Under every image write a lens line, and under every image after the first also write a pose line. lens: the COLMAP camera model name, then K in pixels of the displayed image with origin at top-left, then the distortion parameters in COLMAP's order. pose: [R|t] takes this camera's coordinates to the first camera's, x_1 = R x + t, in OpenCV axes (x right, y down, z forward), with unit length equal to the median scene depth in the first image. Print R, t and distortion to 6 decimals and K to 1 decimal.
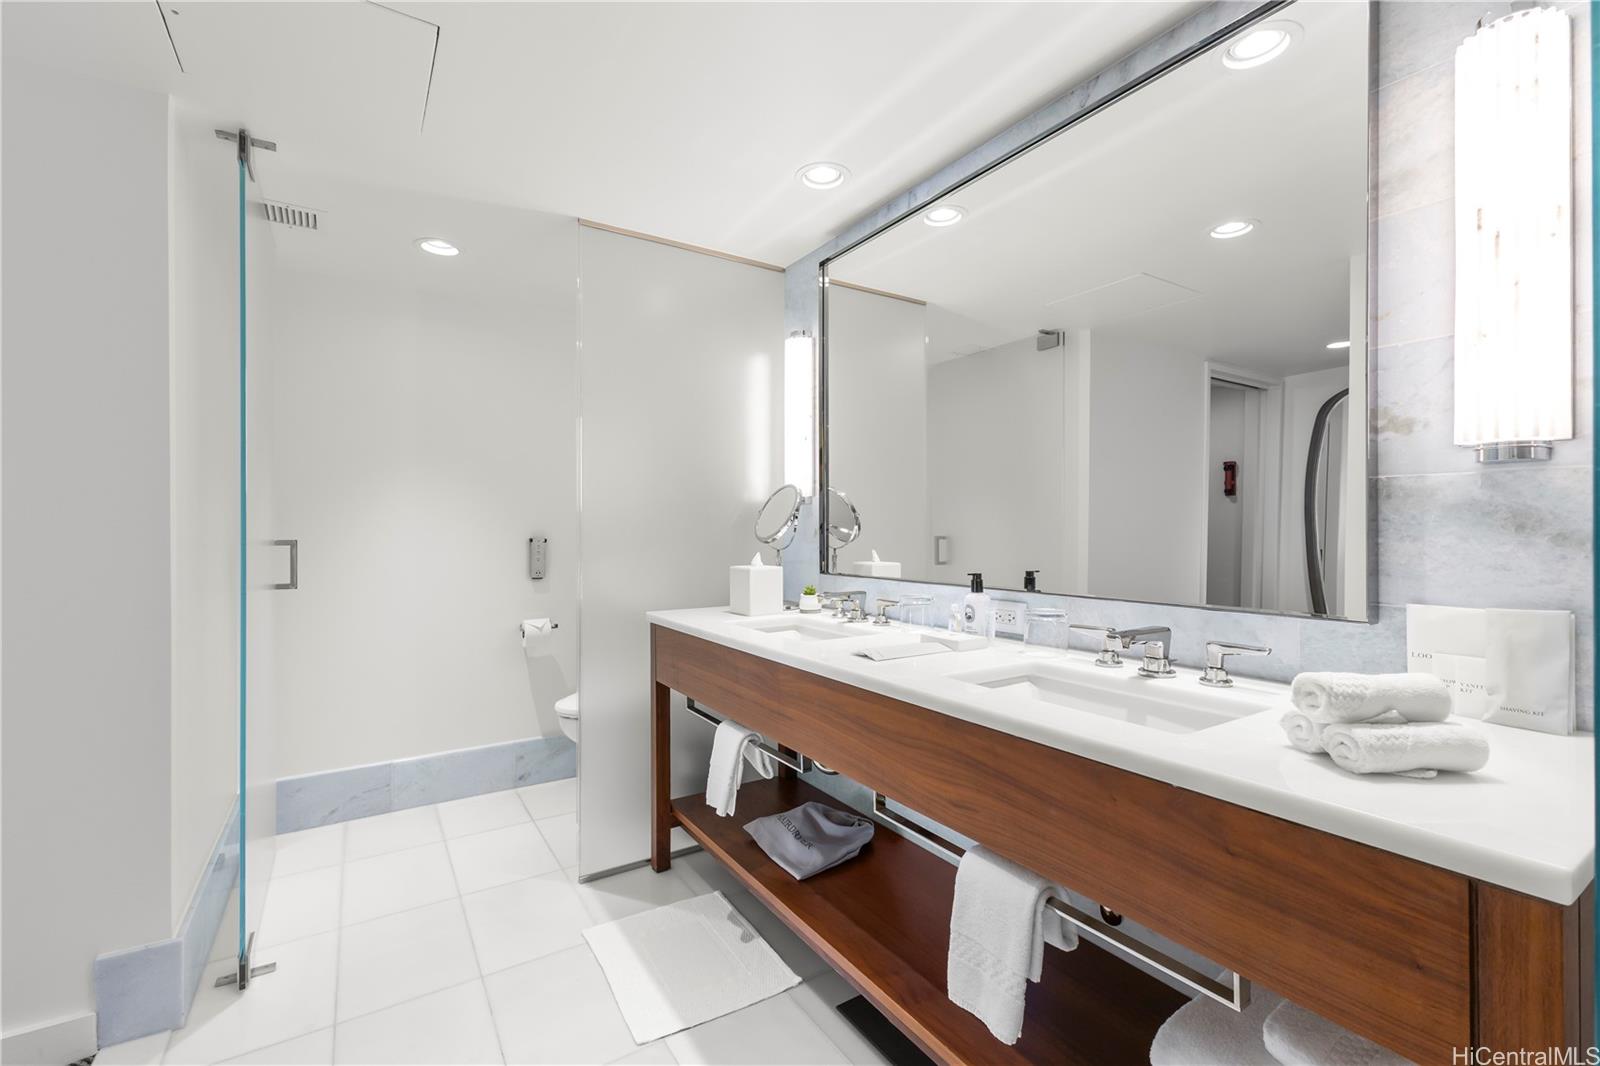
lens RADIAL K [[675.4, 0, 806.2], [0, 675.4, 532.3], [0, 0, 1]] dist [0.005483, -0.000790]
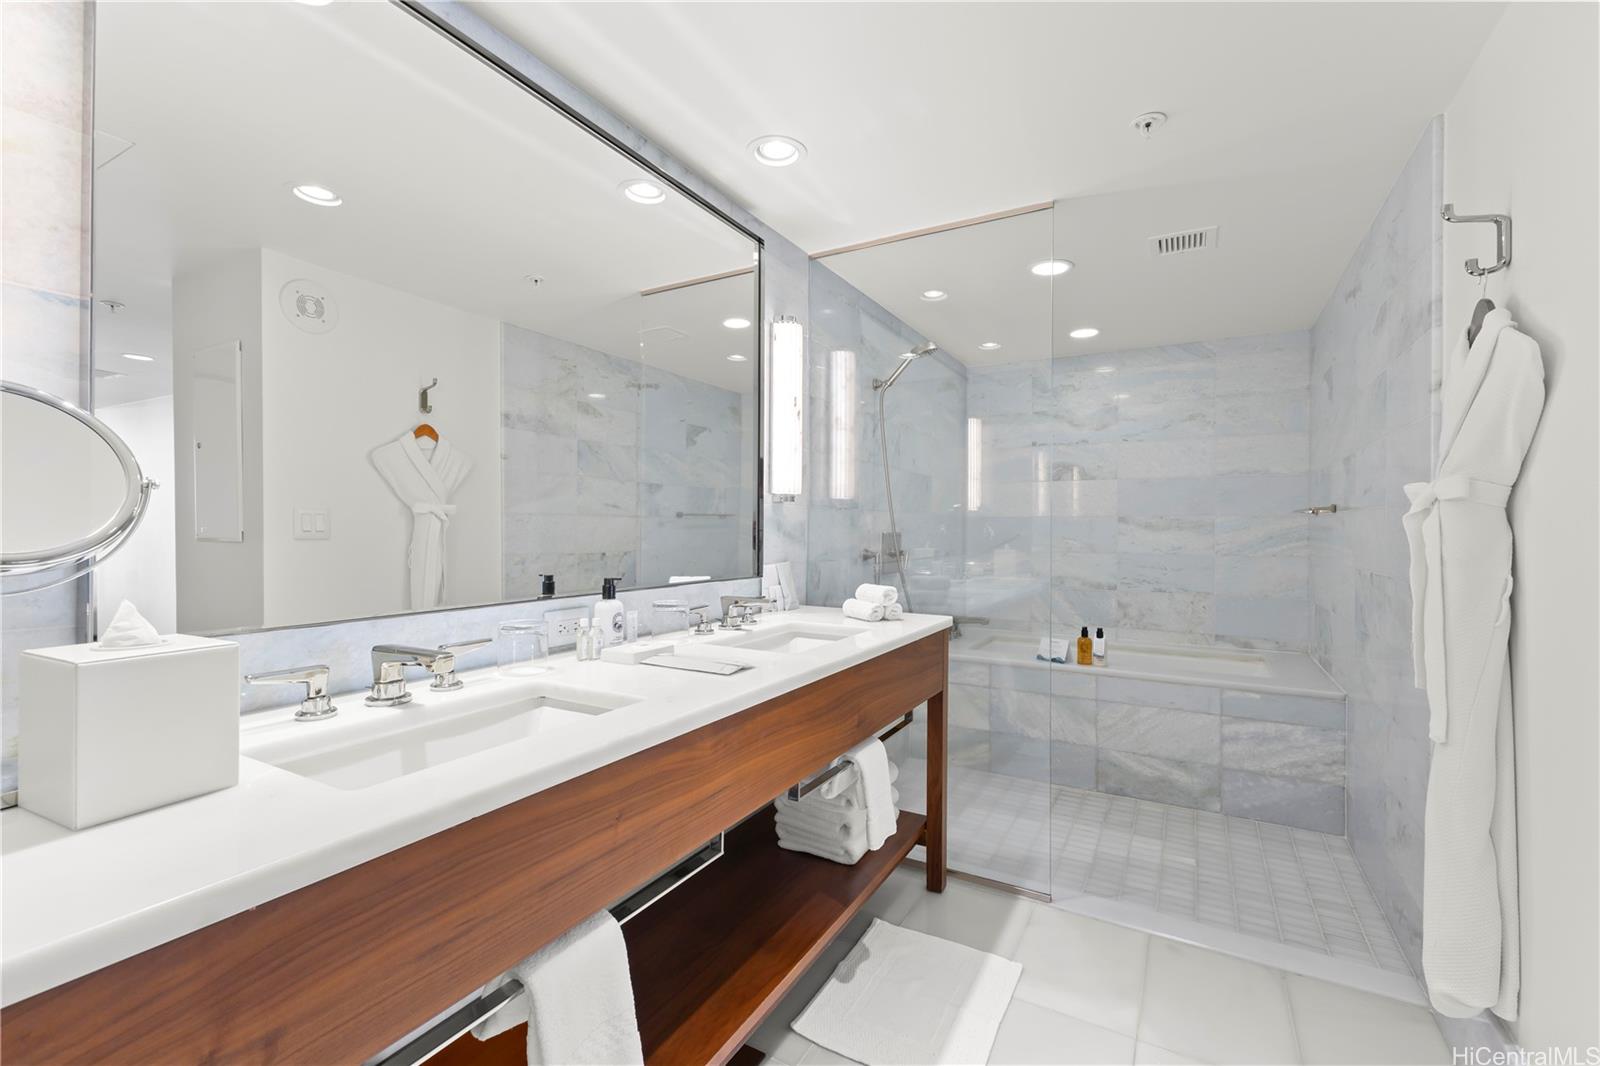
lens RADIAL K [[675.4, 0, 806.2], [0, 675.4, 532.3], [0, 0, 1]] dist [0.005483, -0.000790]
pose [[-0.449859, -0.007657, 0.893067, -0.710408], [-0.002942, 0.999971, 0.007092, -0.008155], [-0.893095, 0.000563, -0.449869, 1.242680]]
